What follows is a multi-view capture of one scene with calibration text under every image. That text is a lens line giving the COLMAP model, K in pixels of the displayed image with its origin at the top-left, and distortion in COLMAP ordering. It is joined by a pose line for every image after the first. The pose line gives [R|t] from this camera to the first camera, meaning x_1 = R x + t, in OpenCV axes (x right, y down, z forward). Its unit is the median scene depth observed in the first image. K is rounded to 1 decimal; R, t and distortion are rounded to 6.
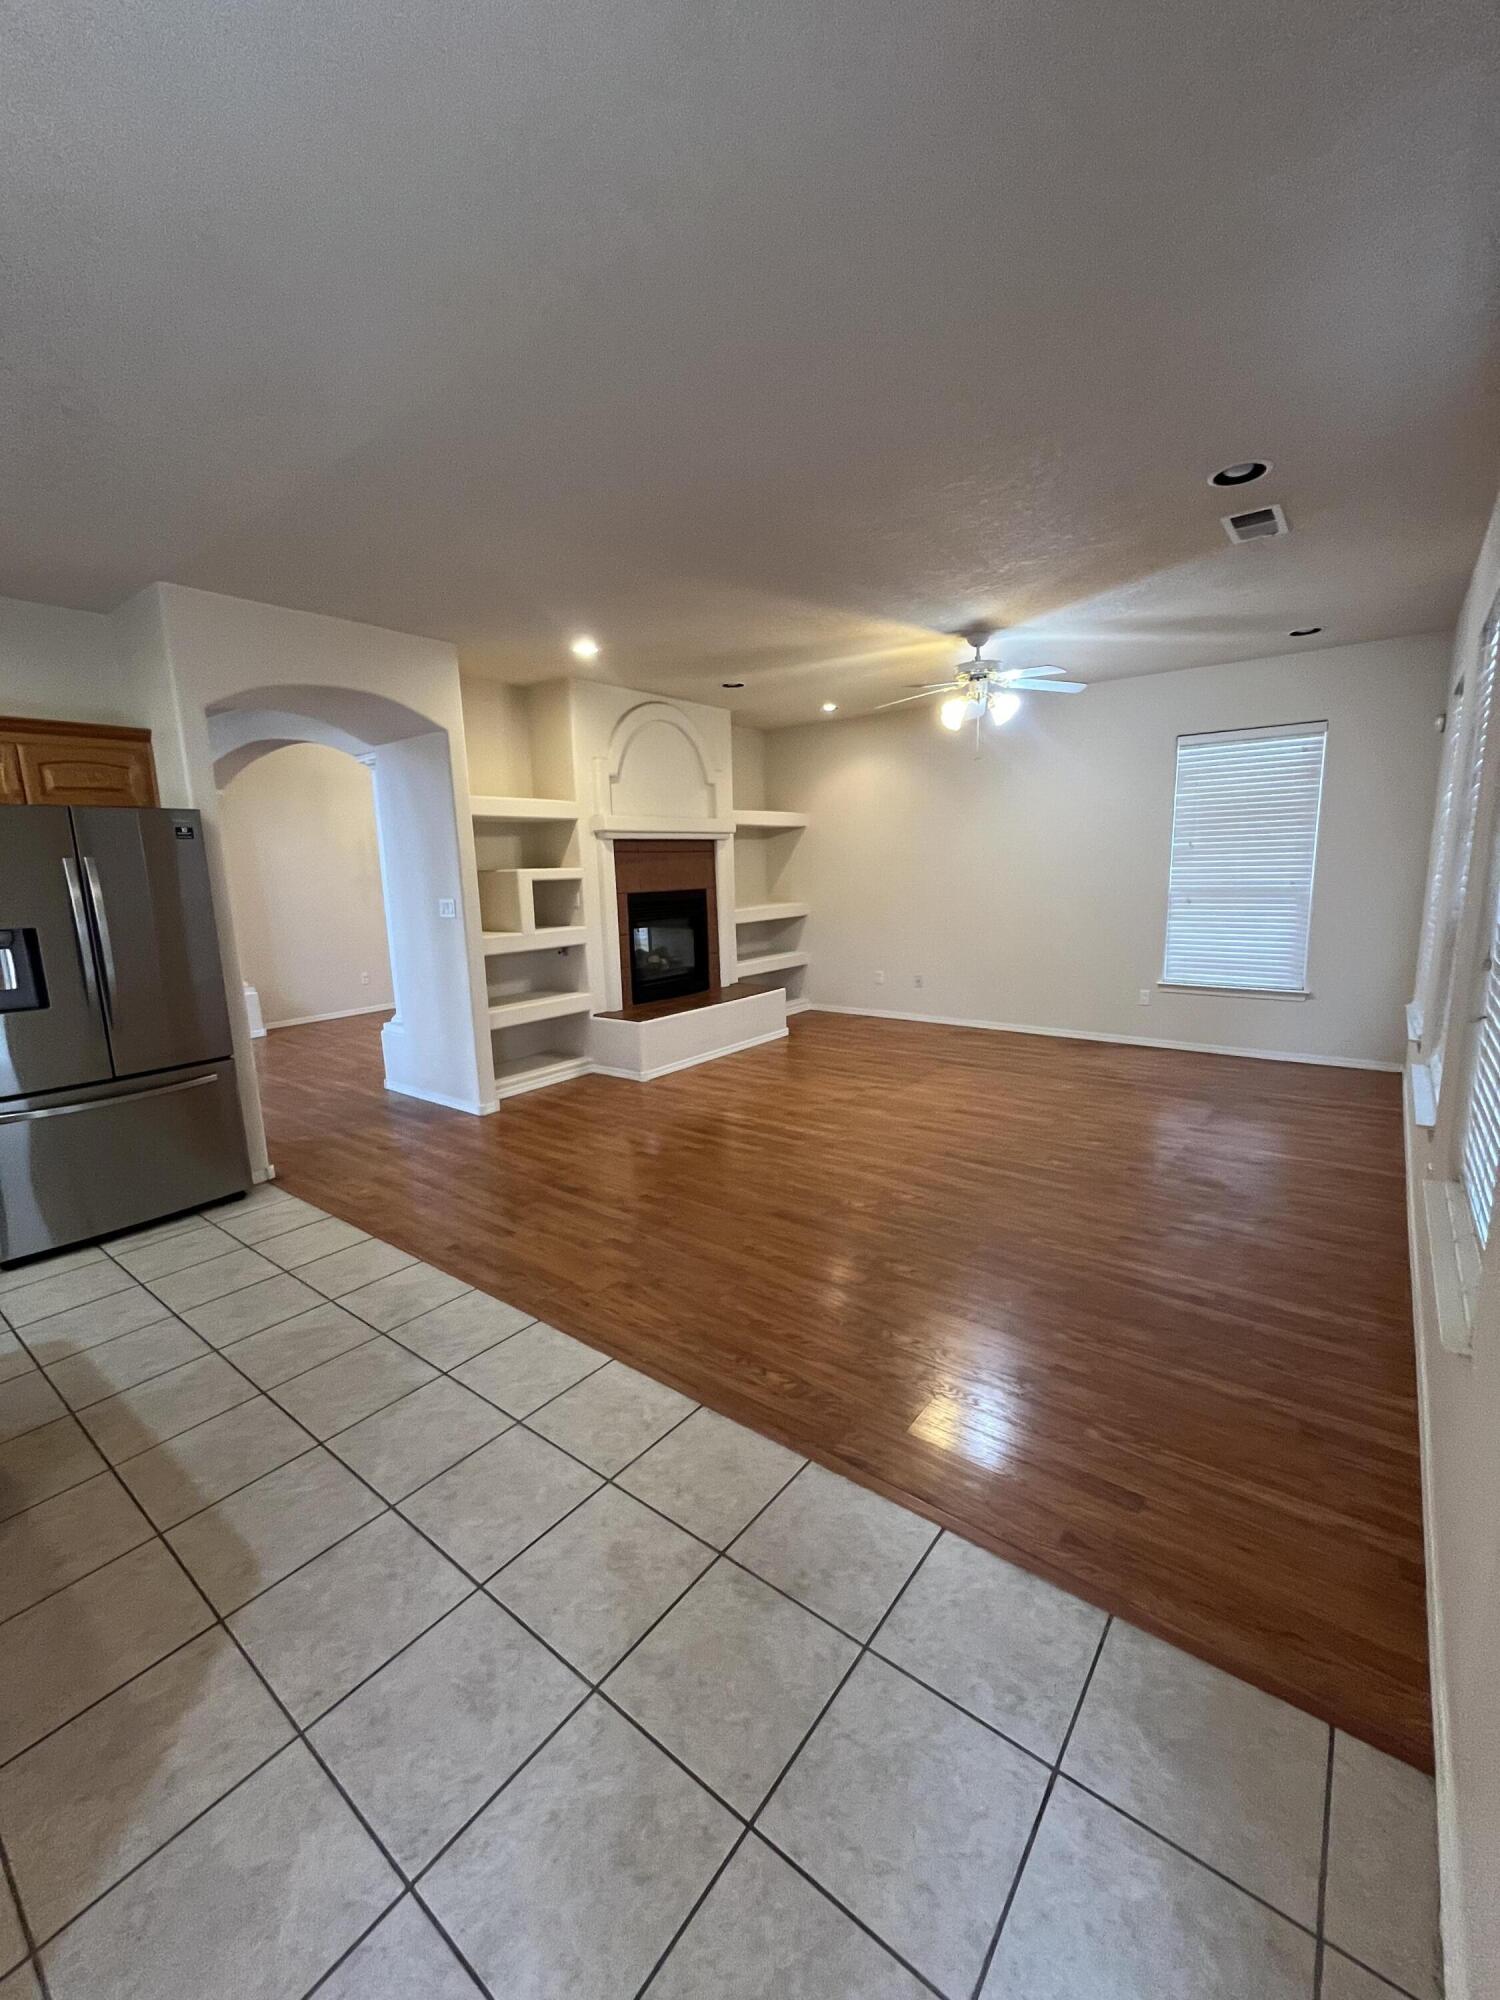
lens RADIAL K [[807.6, 0, 761.1], [0, 807.6, 1003.1], [0, 0, 1]] dist [-0.002485, 0.000513]
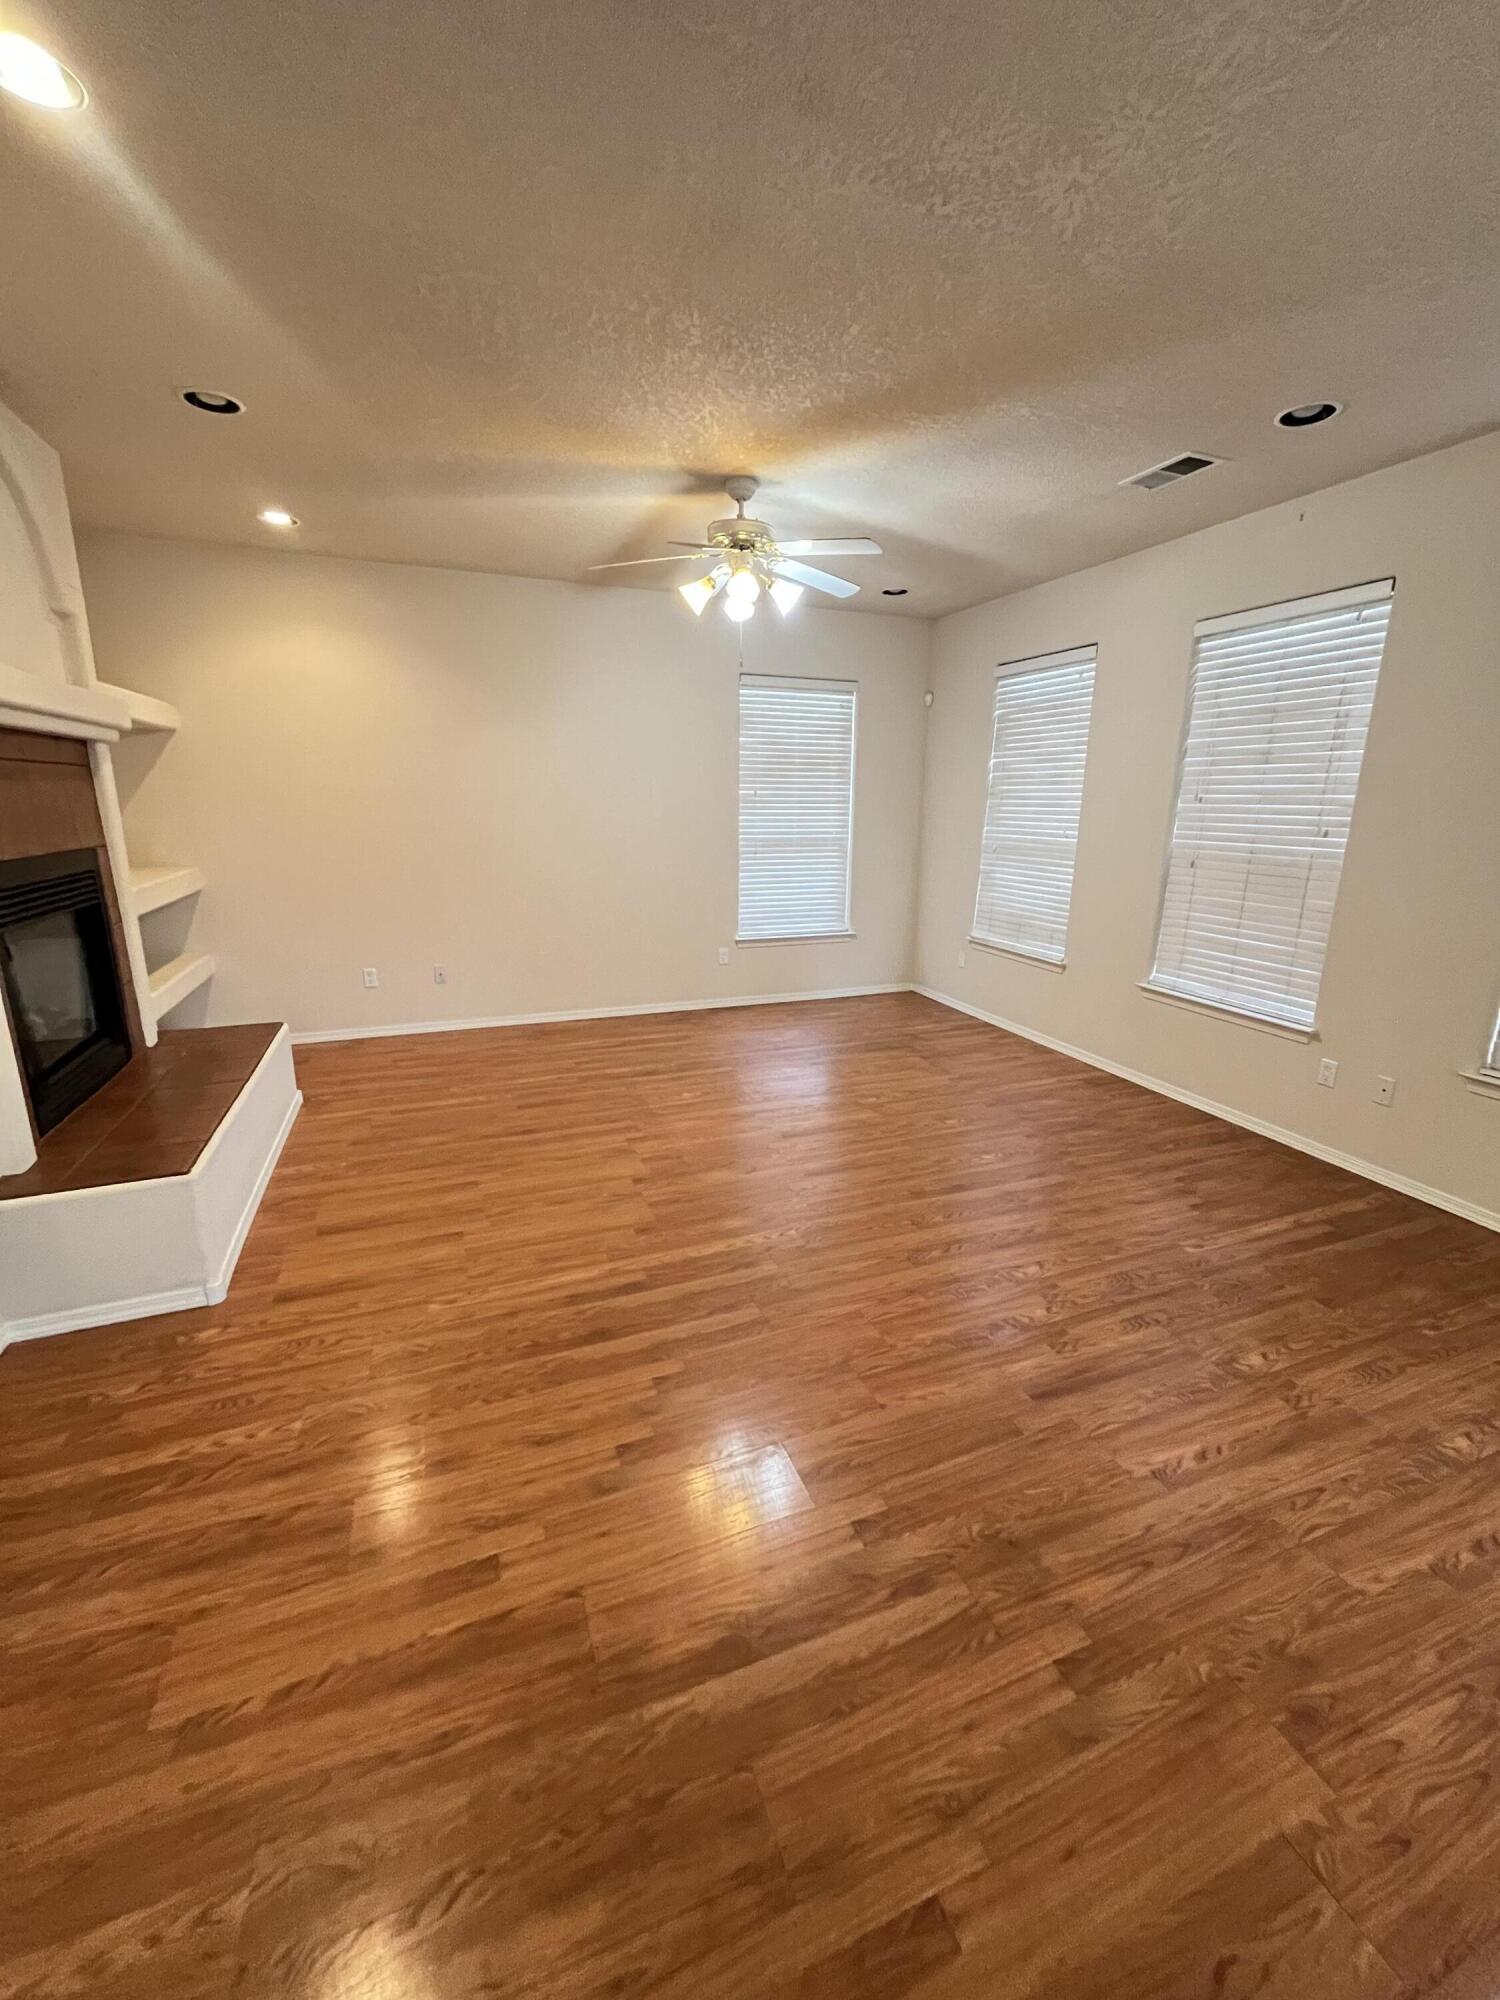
lens RADIAL K [[807.6, 0, 761.1], [0, 807.6, 1003.1], [0, 0, 1]] dist [-0.002485, 0.000513]
pose [[0.511700, -0.179642, 0.840174, -0.346112], [0.123842, 0.983106, 0.134778, -0.085885], [-0.850192, 0.035083, 0.525303, 0.542200]]
